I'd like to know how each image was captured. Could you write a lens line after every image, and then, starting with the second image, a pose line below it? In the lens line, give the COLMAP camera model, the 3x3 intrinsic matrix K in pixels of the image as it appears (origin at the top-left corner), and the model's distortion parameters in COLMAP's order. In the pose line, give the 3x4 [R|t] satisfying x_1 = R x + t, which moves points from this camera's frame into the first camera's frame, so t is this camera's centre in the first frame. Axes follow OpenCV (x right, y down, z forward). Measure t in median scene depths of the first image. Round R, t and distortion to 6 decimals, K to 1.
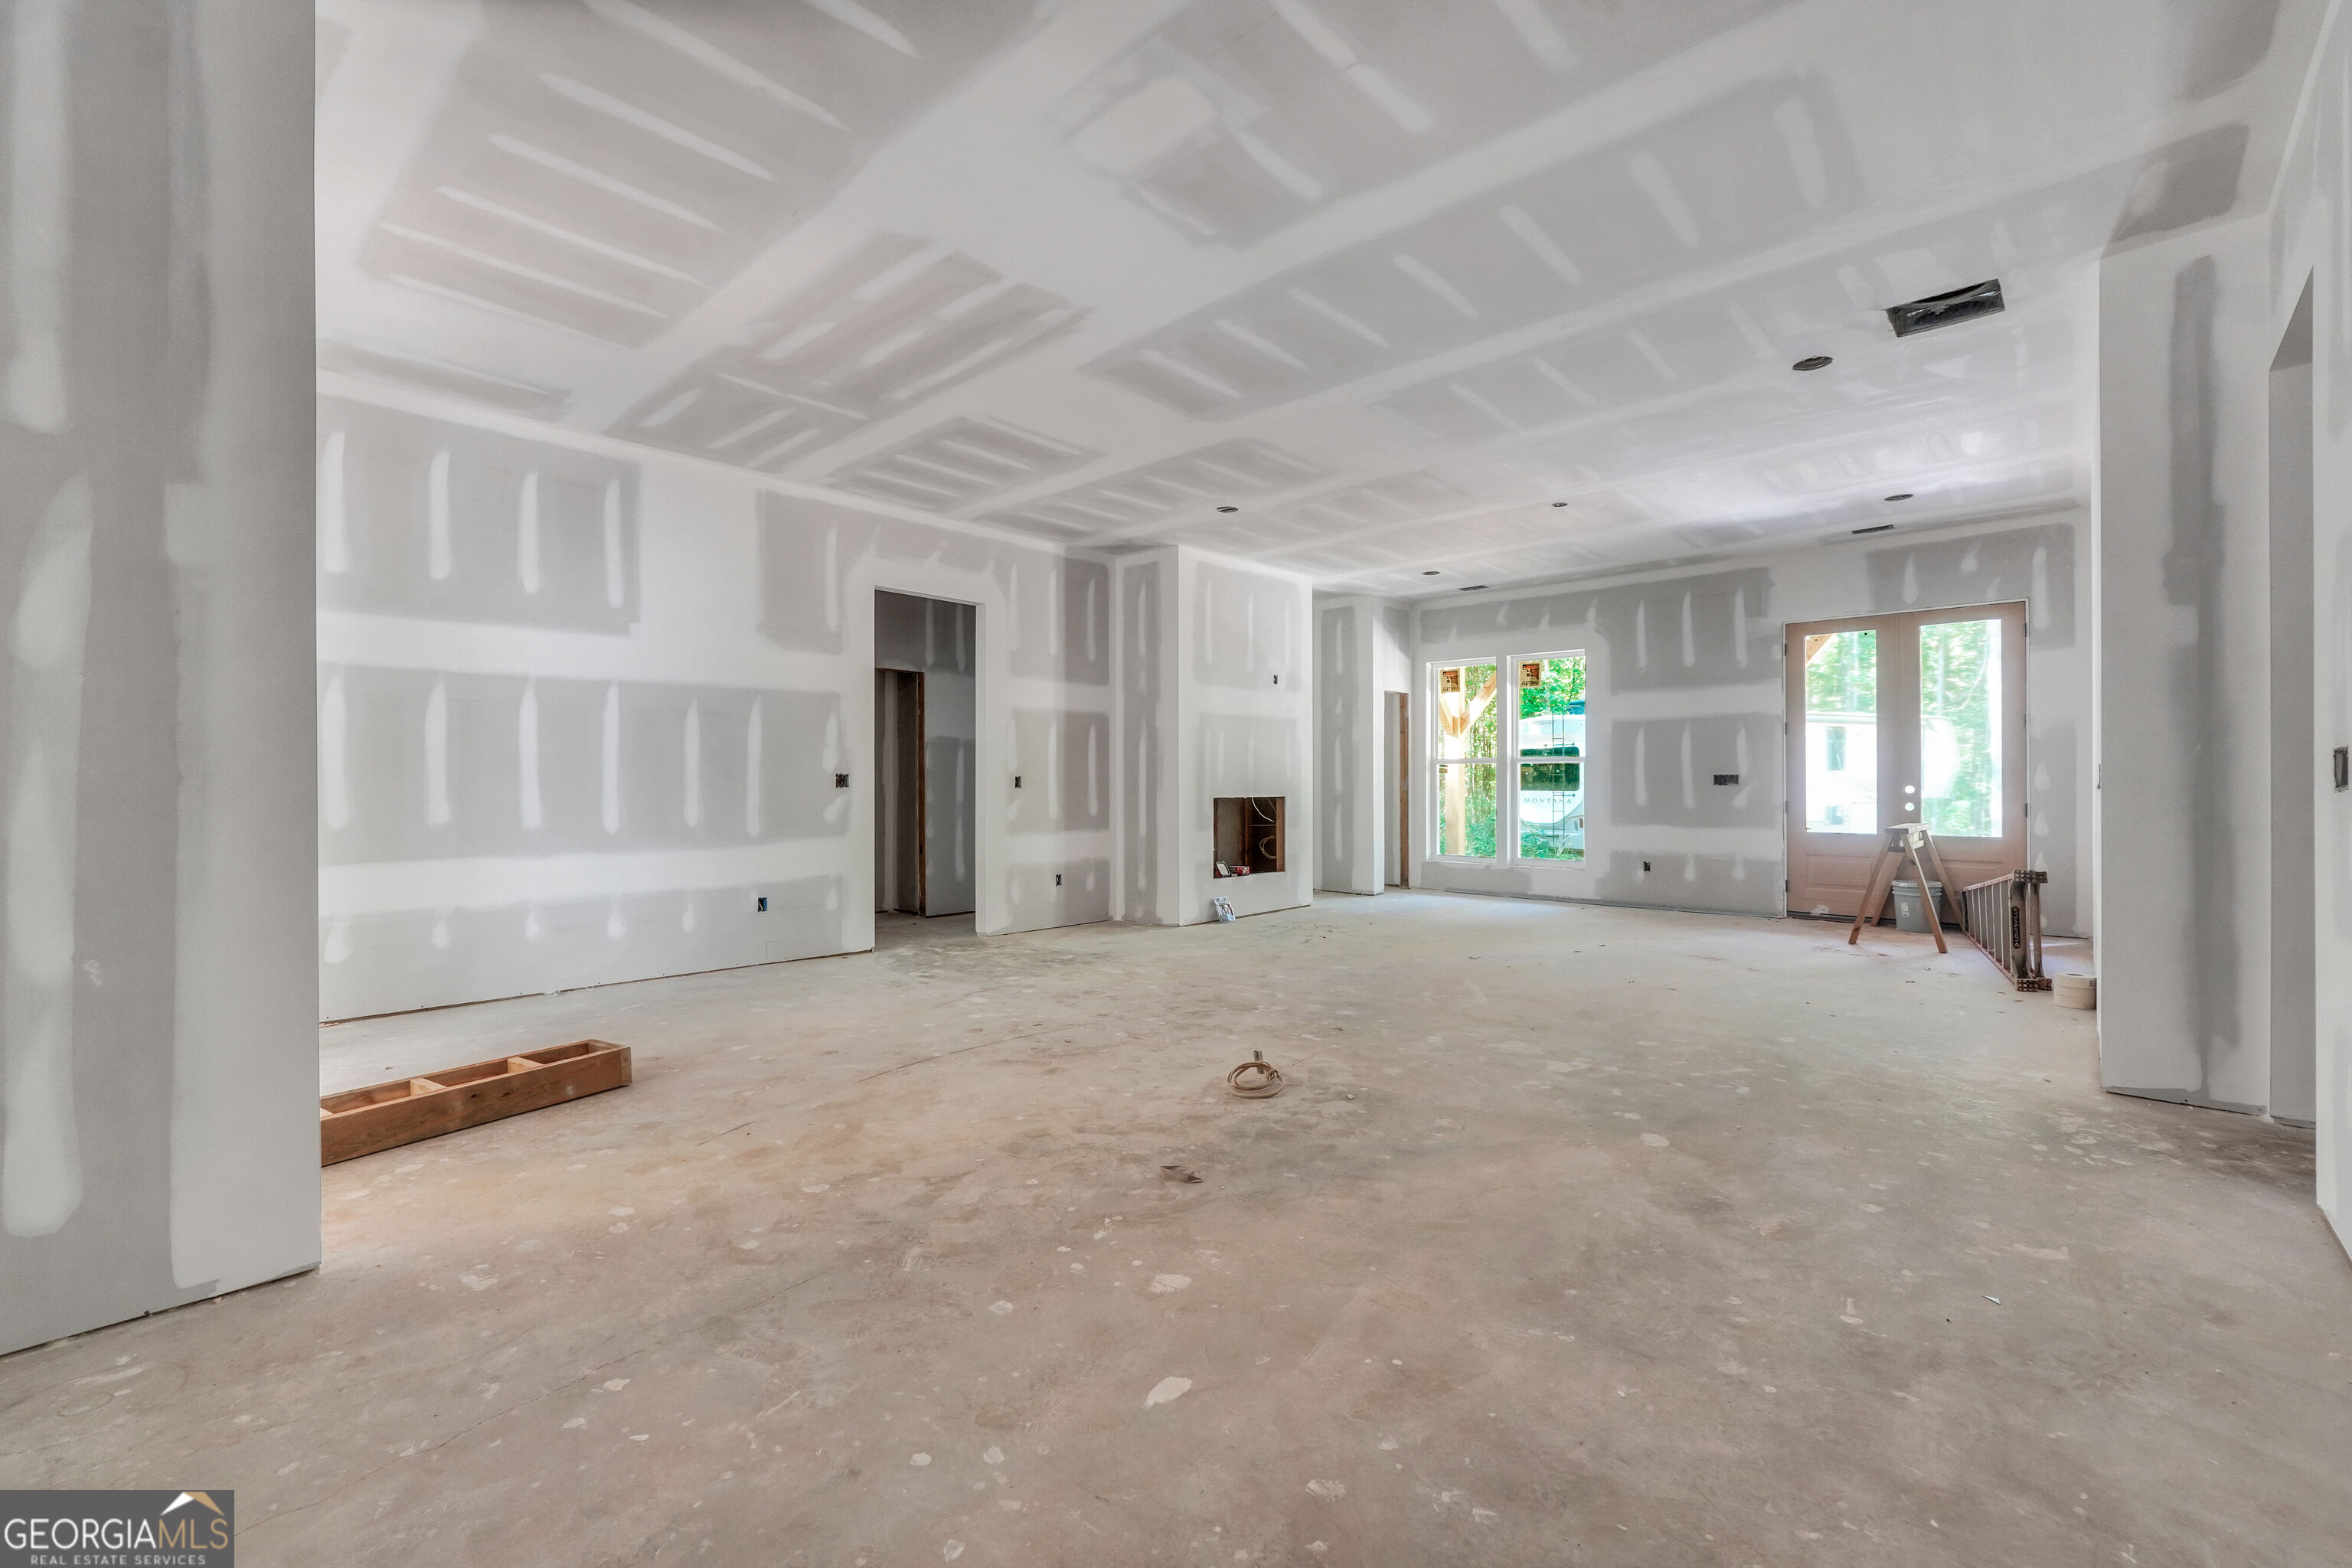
lens RADIAL K [[1004.8, 0, 1137.8], [0, 1004.8, 777.1], [0, 0, 1]] dist [-0.008926, 0.000130]
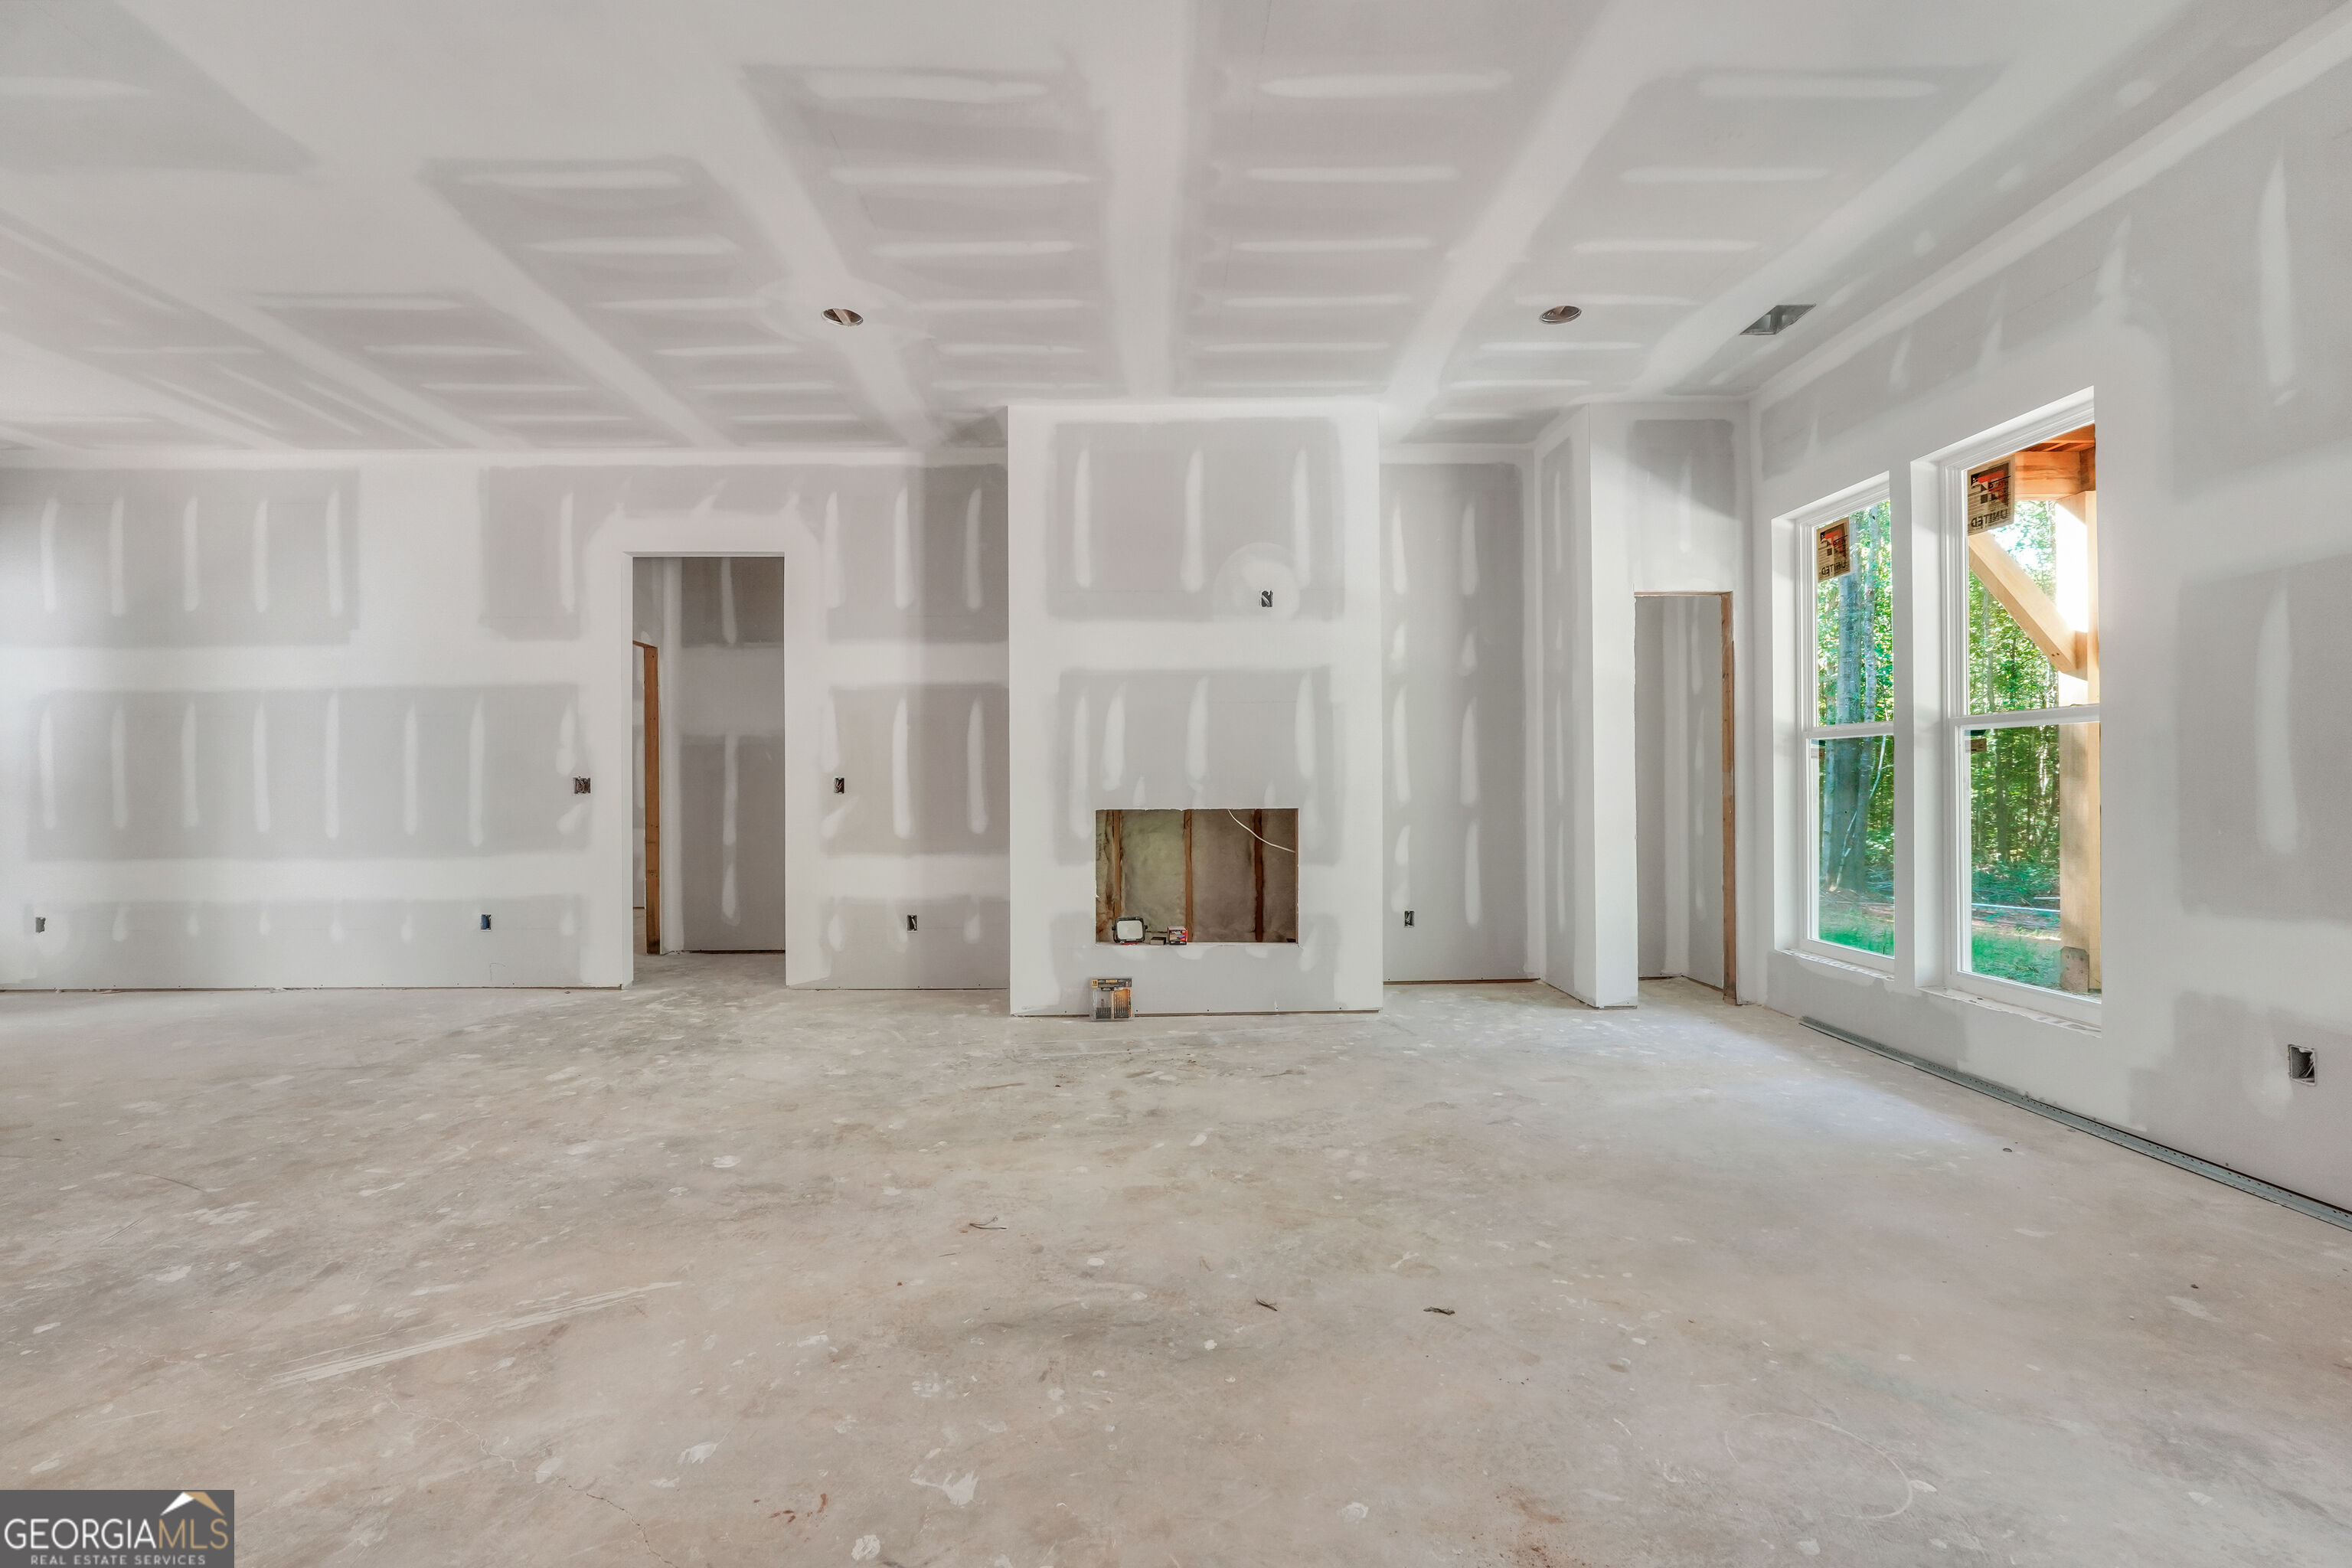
lens RADIAL K [[992.1, 0, 1134.0], [0, 992.1, 778.3], [0, 0, 1]] dist [-0.017915, 0.006350]
pose [[0.697894, -0.010298, -0.716127, 0.664756], [0.010296, 0.999938, -0.004346, 0.006012], [0.716127, -0.004340, 0.697957, 0.779703]]
